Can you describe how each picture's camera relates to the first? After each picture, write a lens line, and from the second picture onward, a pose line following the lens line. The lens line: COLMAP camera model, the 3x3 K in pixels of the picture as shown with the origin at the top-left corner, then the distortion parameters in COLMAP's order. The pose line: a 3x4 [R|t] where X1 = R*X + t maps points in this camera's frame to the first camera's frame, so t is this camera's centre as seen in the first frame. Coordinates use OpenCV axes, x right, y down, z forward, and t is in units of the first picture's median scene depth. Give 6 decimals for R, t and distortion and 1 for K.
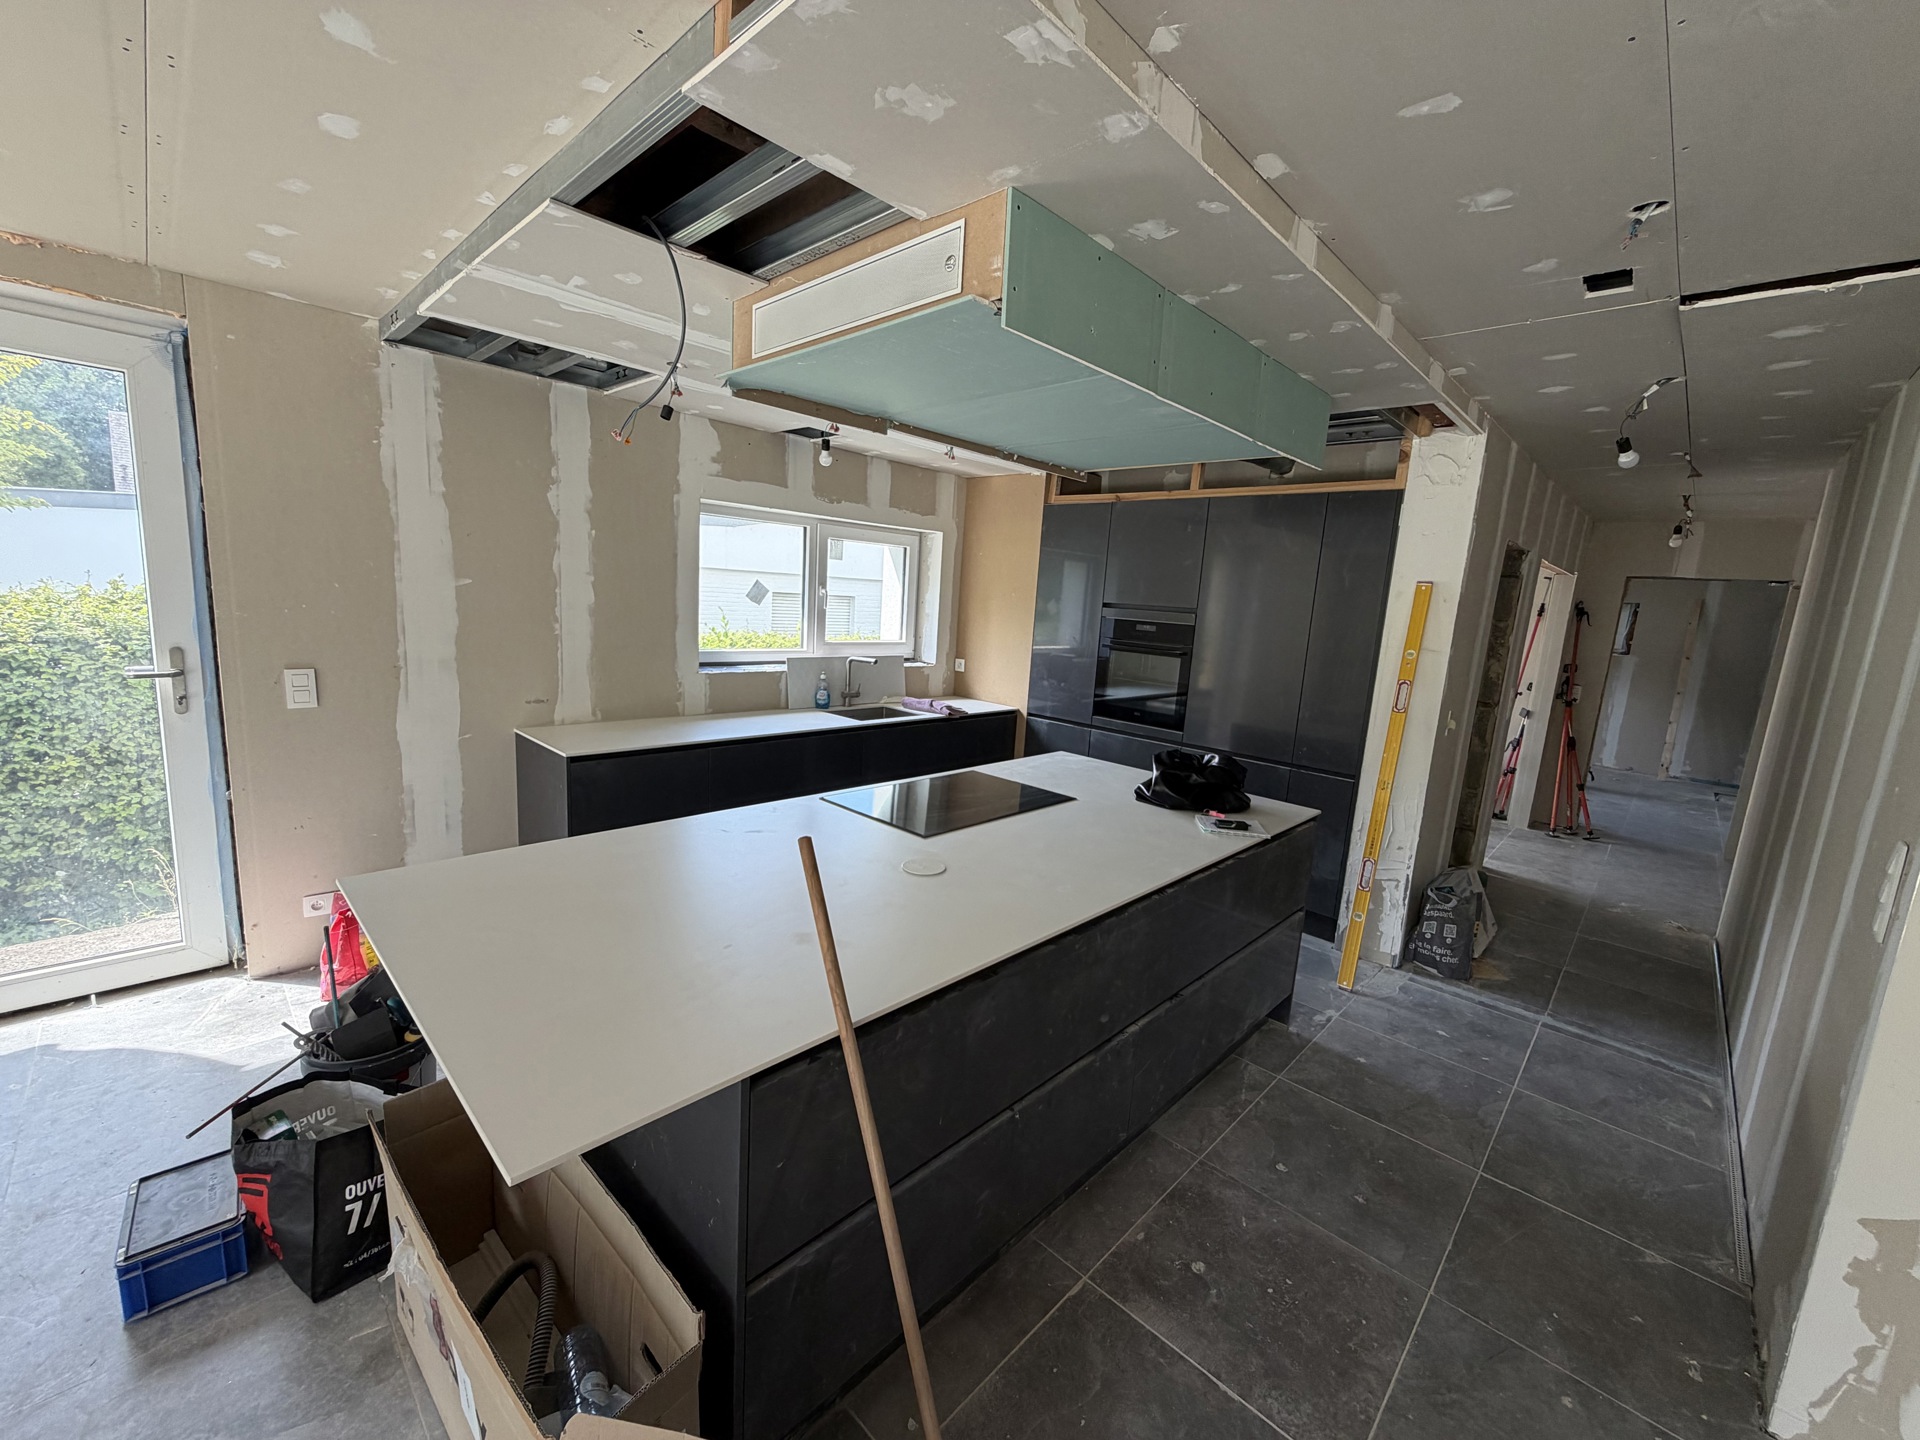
lens RADIAL K [[769.5, 0, 955.9], [0, 769.5, 722.0], [0, 0, 1]] dist [0.002564, -0.000142]
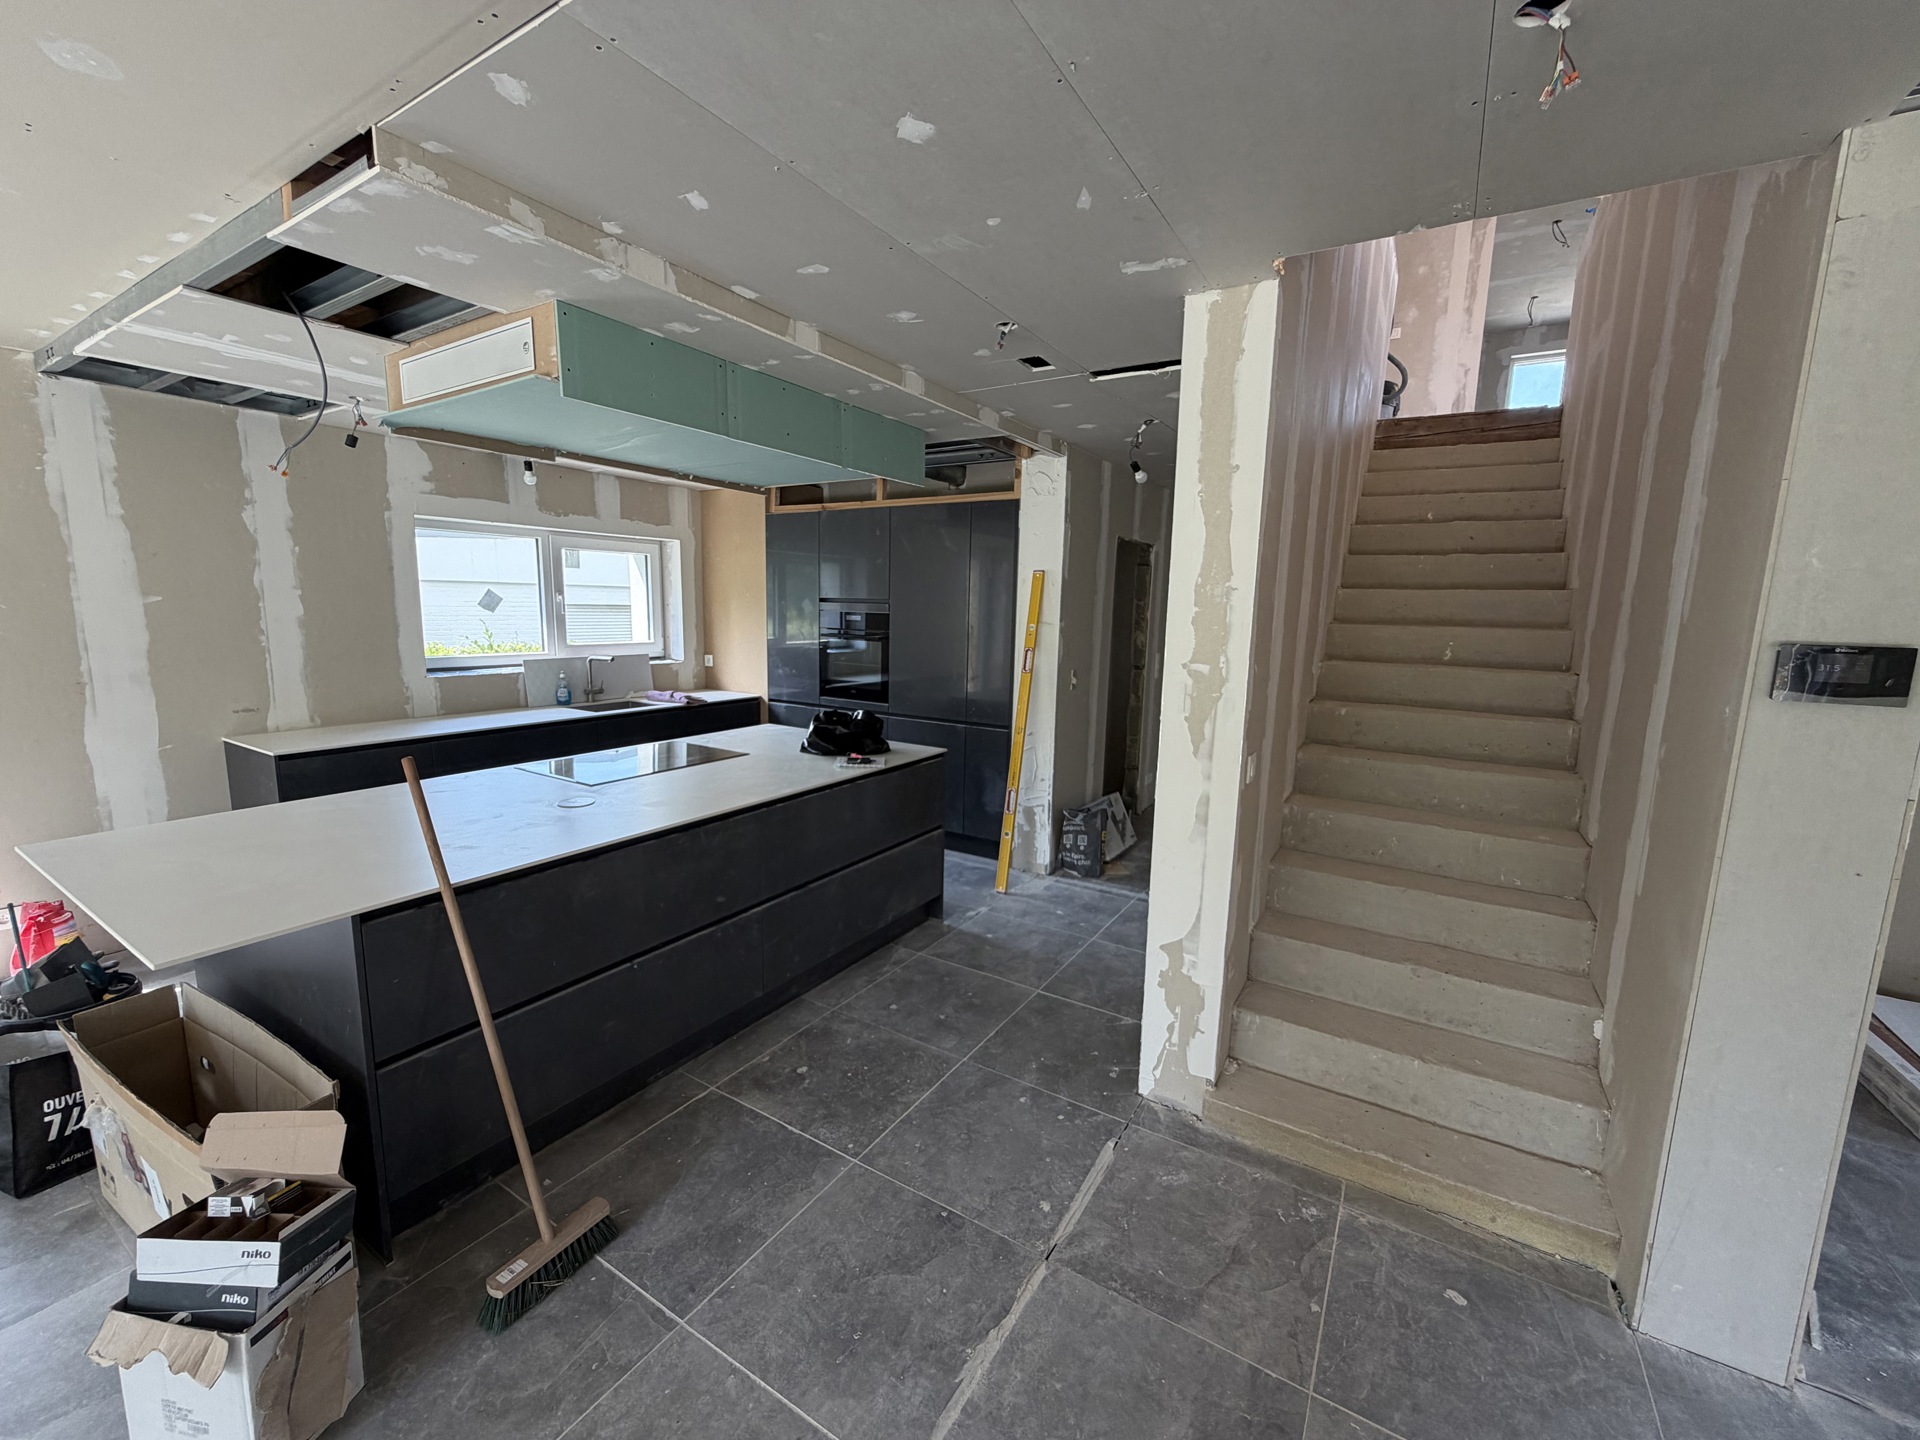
lens RADIAL K [[769.5, 0, 953.8], [0, 769.5, 721.4], [0, 0, 1]] dist [0.002564, -0.000142]
pose [[0.977577, -0.070858, 0.198300, 0.230160], [0.072071, 0.997399, 0.001105, 0.068048], [-0.197863, 0.013211, 0.980141, -0.269854]]
